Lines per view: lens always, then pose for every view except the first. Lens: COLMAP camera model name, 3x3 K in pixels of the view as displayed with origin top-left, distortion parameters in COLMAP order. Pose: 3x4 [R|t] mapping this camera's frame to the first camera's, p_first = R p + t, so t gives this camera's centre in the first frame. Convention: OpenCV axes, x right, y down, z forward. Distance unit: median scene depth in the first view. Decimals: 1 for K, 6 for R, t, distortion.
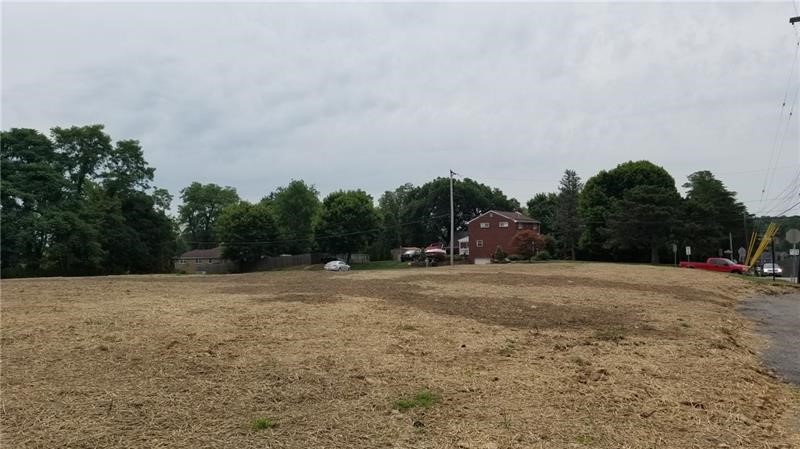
lens RADIAL K [[644.3, 0, 413.3], [0, 644.3, 222.4], [0, 0, 1]] dist [0.075174, -0.120361]
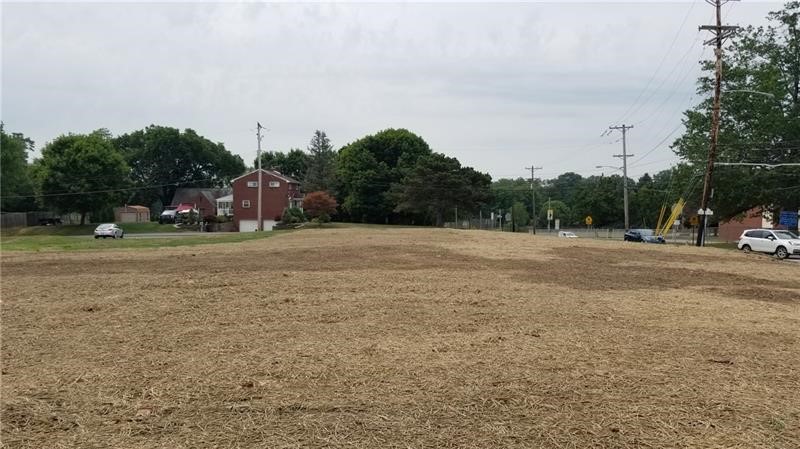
lens RADIAL K [[644.3, 0, 411.7], [0, 644.3, 225.8], [0, 0, 1]] dist [0.075174, -0.120361]
pose [[0.843605, 0.000738, 0.536964, -0.168937], [-0.038538, 0.997503, 0.059175, -0.000168], [-0.535580, -0.070614, 0.841527, 0.086143]]
